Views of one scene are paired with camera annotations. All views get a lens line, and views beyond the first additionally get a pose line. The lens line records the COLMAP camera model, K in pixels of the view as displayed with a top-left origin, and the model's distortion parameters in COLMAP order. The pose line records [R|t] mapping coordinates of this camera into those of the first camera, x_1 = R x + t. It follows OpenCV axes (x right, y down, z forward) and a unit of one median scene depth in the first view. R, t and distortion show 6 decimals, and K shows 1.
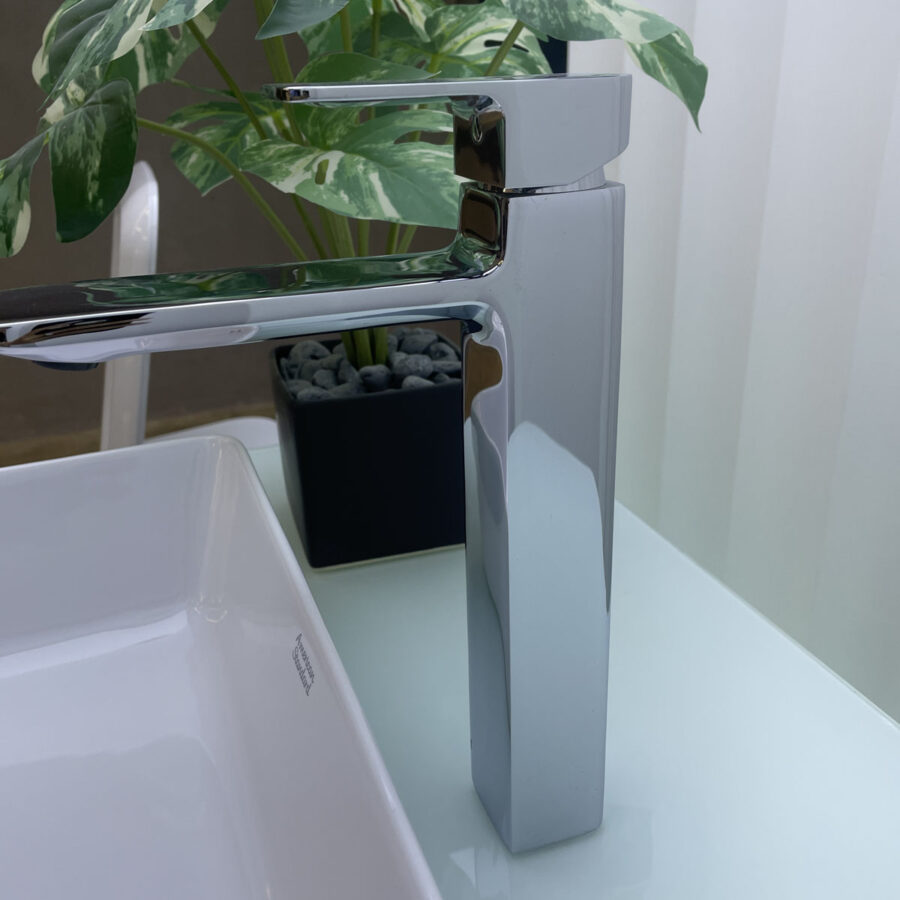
lens RADIAL K [[950.7, 0, 450.0], [0, 950.7, 450.0], [0, 0, 1]] dist [0.017009, 0.012244]
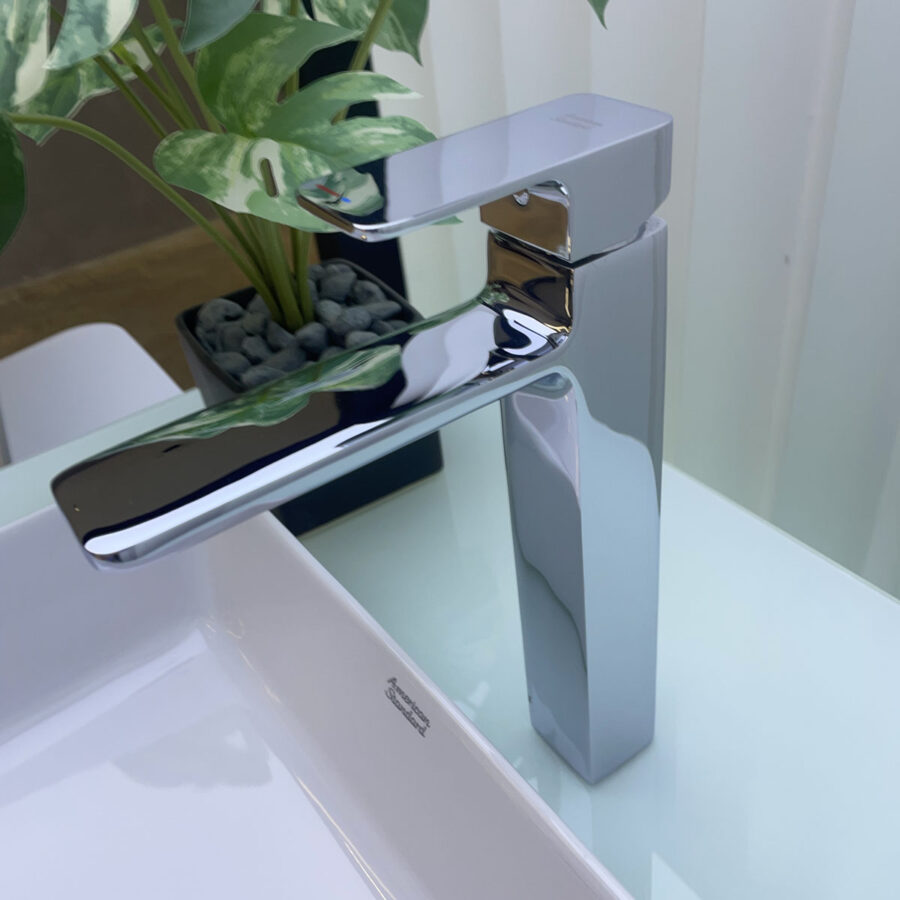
lens RADIAL K [[965.8, 0, 450.0], [0, 965.8, 450.0], [0, 0, 1]] dist [0.003886, -0.001471]
pose [[0.953163, -0.227002, 0.199878, -0.198820], [0.168927, 0.947711, 0.270752, -0.250371], [-0.250887, -0.224306, 0.941670, 0.035512]]
